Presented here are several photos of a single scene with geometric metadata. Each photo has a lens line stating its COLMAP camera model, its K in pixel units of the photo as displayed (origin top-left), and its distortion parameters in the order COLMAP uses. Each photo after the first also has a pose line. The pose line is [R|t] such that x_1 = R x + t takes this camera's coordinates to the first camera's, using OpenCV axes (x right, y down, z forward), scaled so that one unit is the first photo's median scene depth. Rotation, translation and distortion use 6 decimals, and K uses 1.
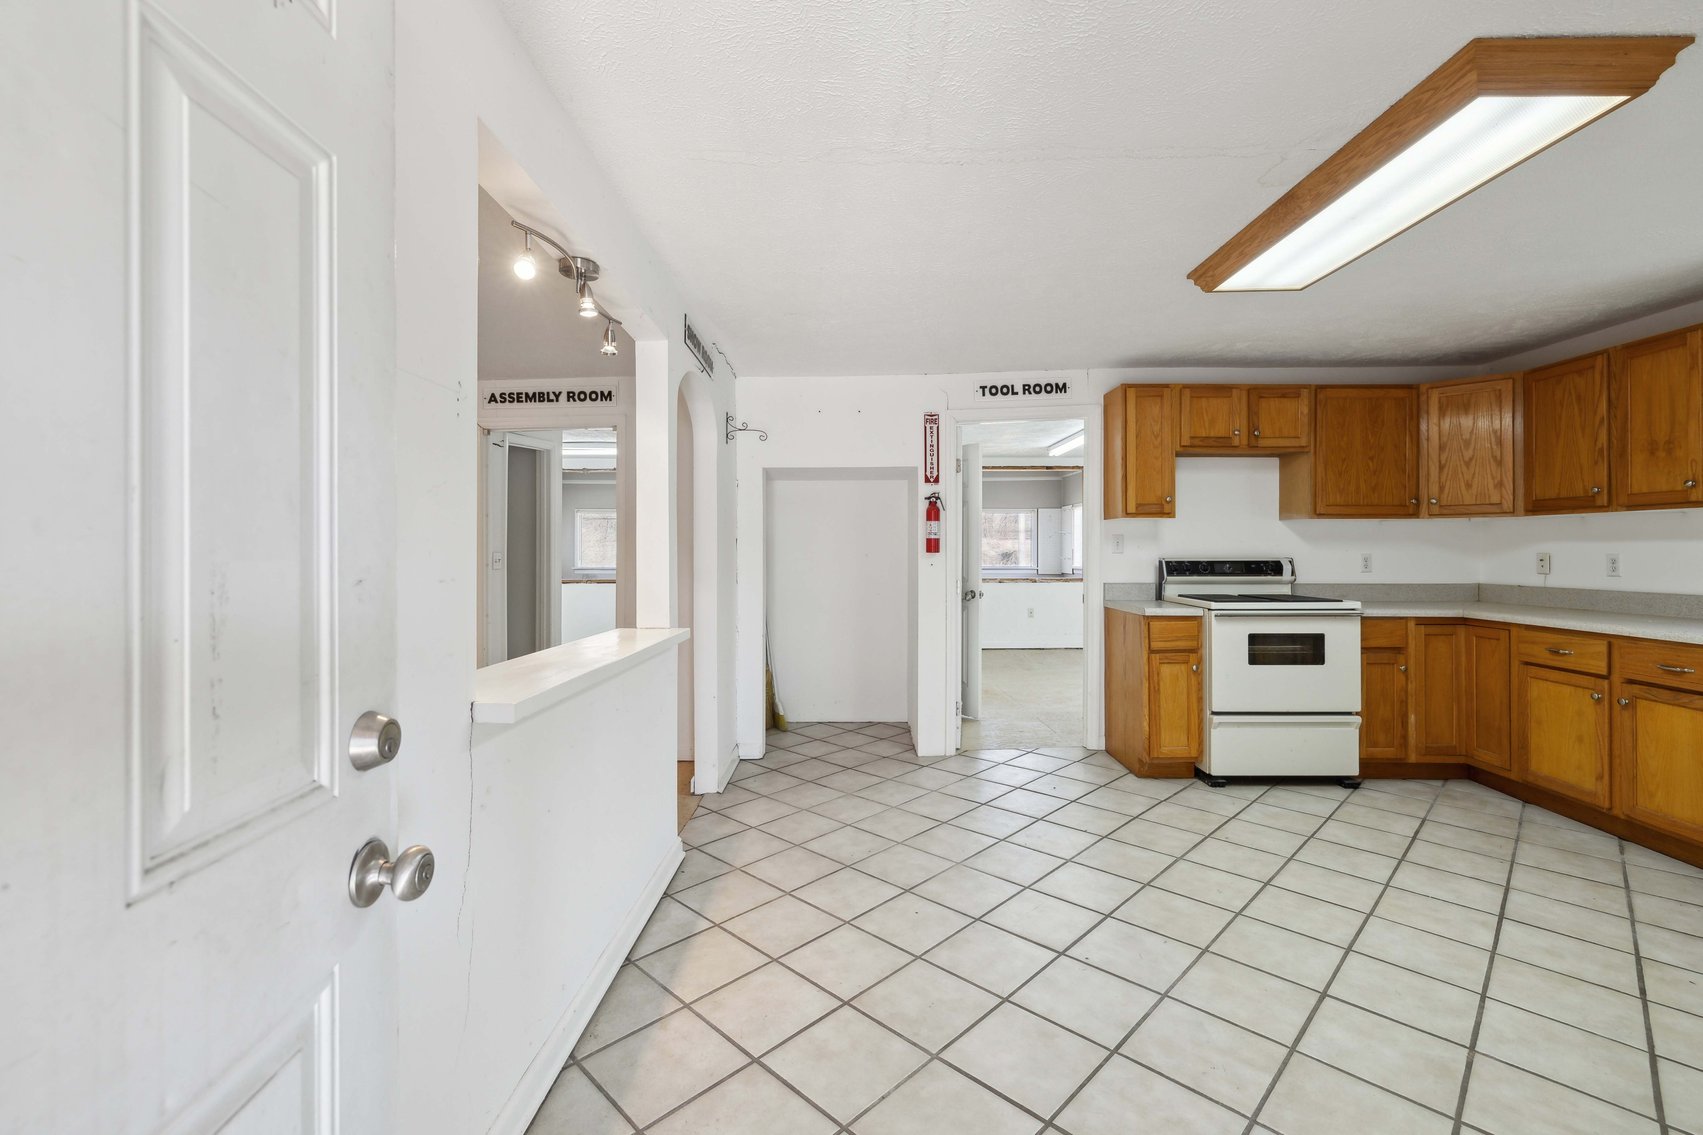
lens RADIAL K [[719.8, 0, 852.4], [0, 719.8, 546.6], [0, 0, 1]] dist [0.000762, 0.000233]
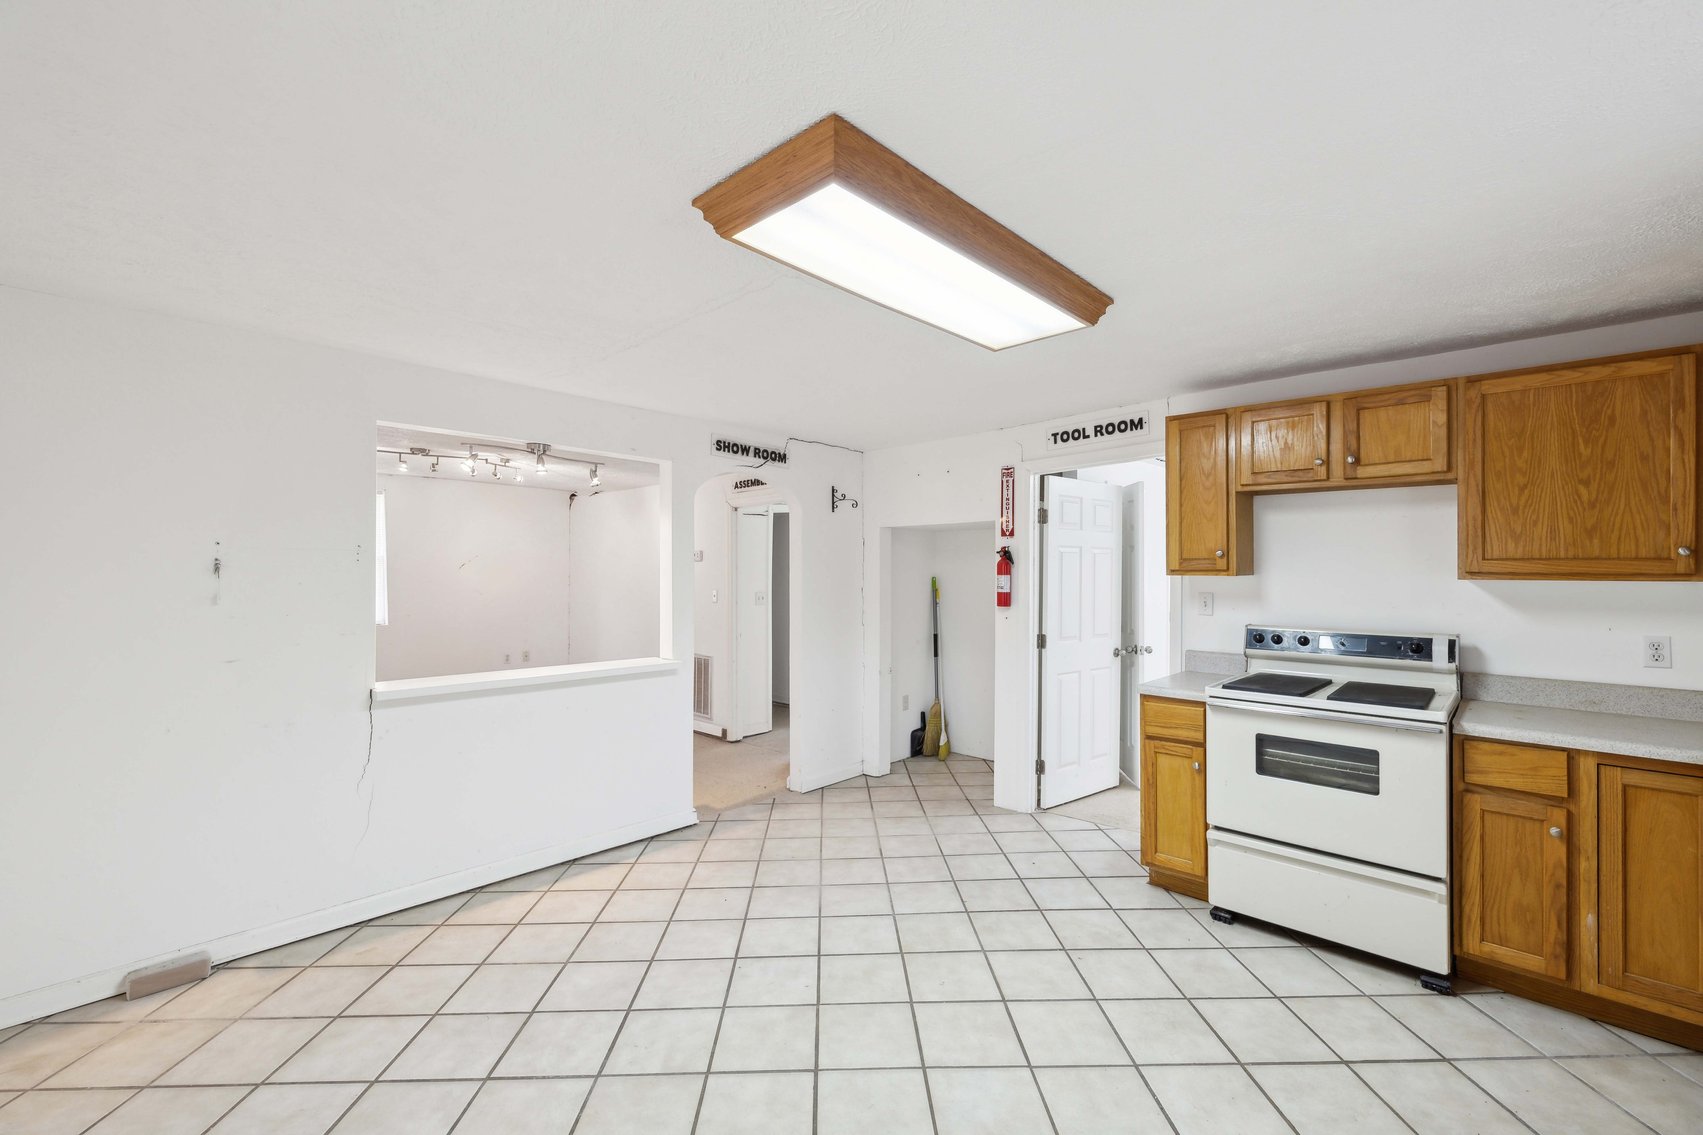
lens RADIAL K [[711.6, 0, 854.0], [0, 711.6, 569.1], [0, 0, 1]] dist [0.002127, 0.000284]
pose [[0.734588, 0.002566, -0.678508, 0.700255], [0.000299, 0.999992, 0.004105, -0.053075], [0.678513, -0.003218, 0.734581, 0.143486]]
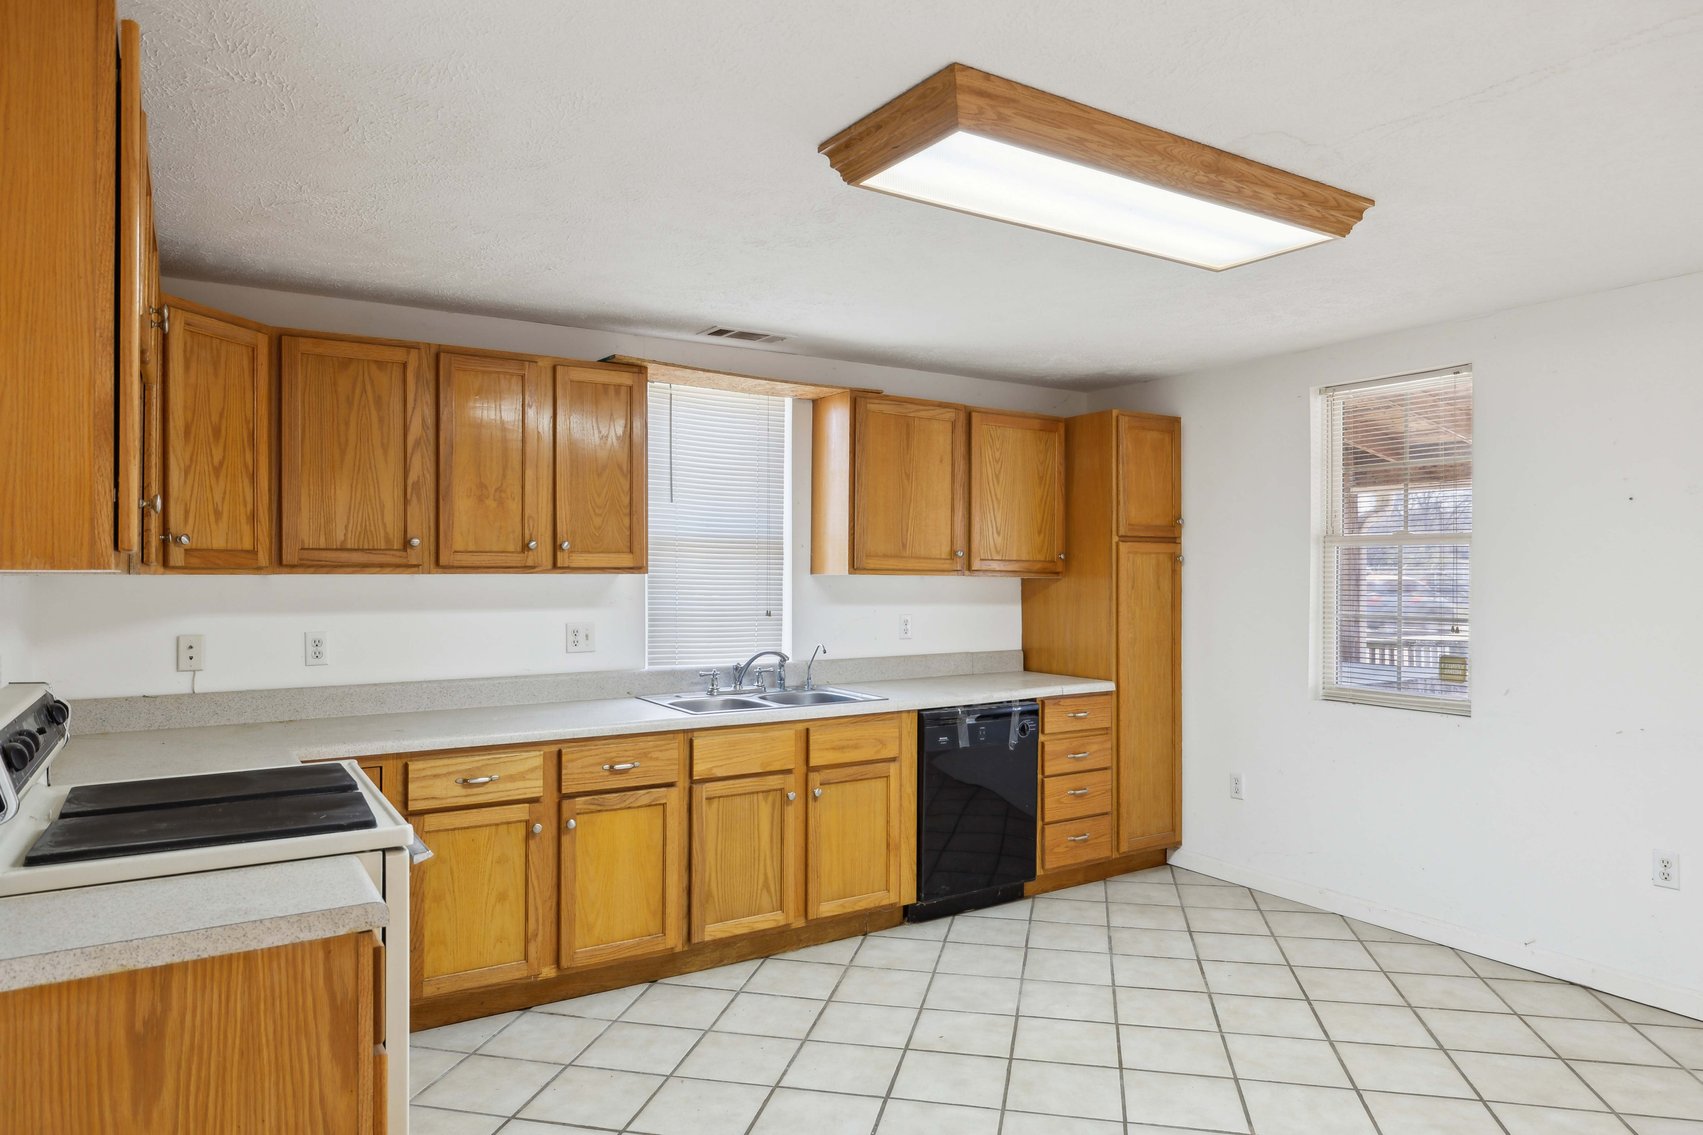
lens RADIAL K [[1053.7, 0, 843.6], [0, 1053.7, 570.2], [0, 0, 1]] dist [-0.000003, -0.000200]
pose [[-0.537786, 0.002628, 0.843077, -0.038296], [-0.002117, 0.999988, -0.004467, -0.041031], [-0.843079, -0.004188, -0.537774, 1.025829]]
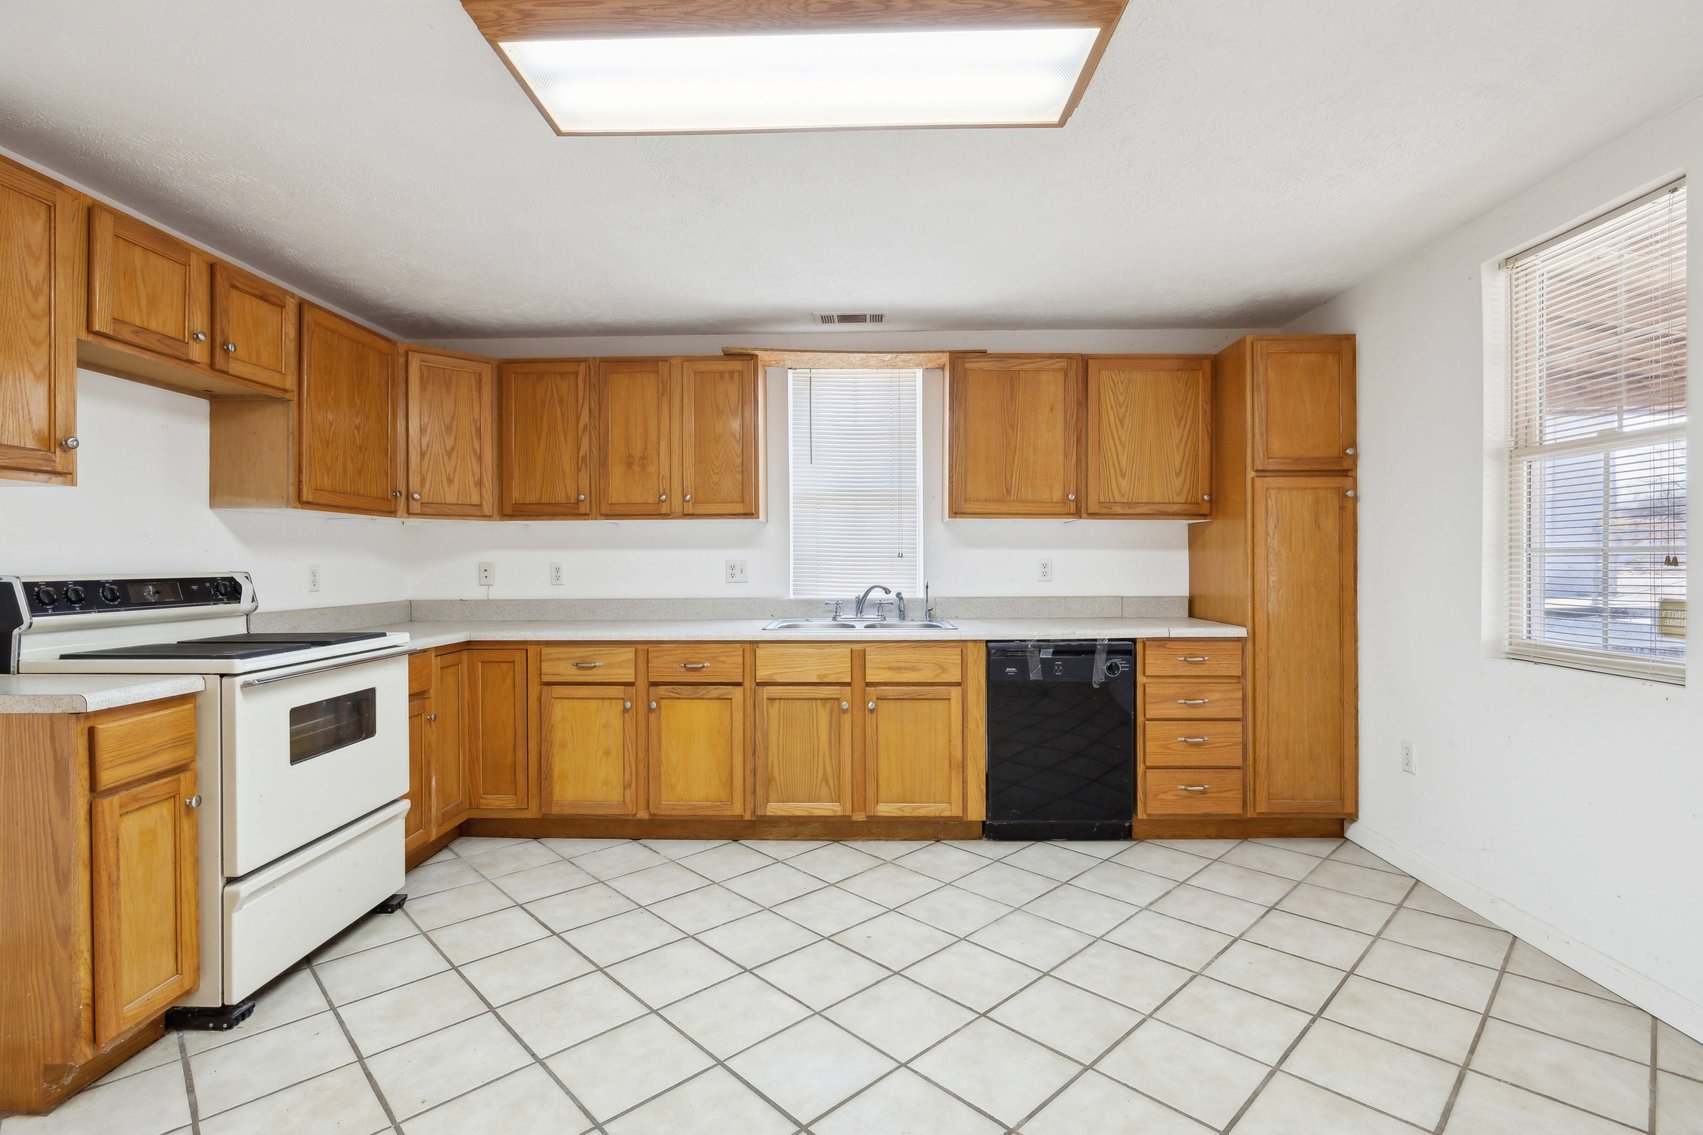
lens RADIAL K [[789.8, 0, 845.5], [0, 789.8, 560.9], [0, 0, 1]] dist [-0.006457, 0.000954]
pose [[0.021943, 0.001492, 0.999758, -0.036243], [0.002460, 0.999996, -0.001547, 0.009520], [-0.999756, 0.002494, 0.021939, 0.526728]]
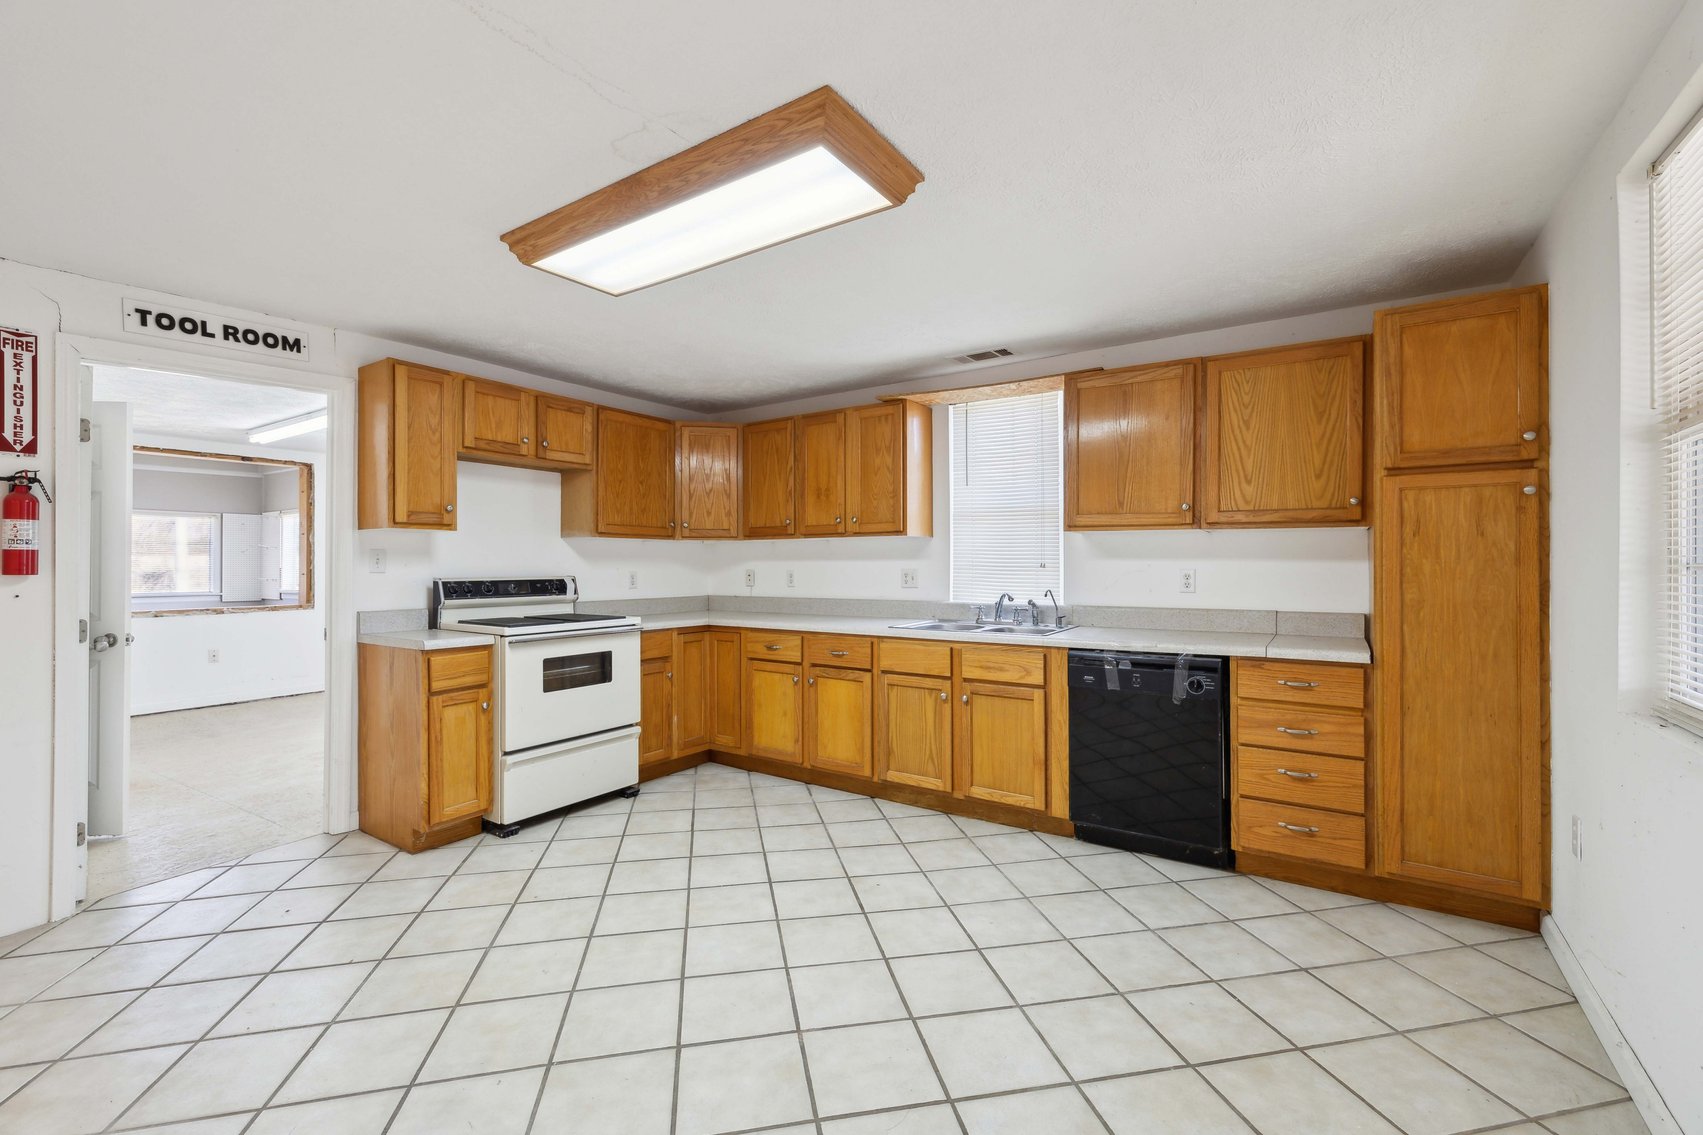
lens RADIAL K [[717.5, 0, 849.6], [0, 717.5, 560.9], [0, 0, 1]] dist [0.001821, 0.000312]
pose [[0.554706, 0.004803, 0.832032, 0.002519], [-0.000297, 0.999984, -0.005574, 0.000315], [-0.832046, 0.002845, 0.554699, 0.152509]]
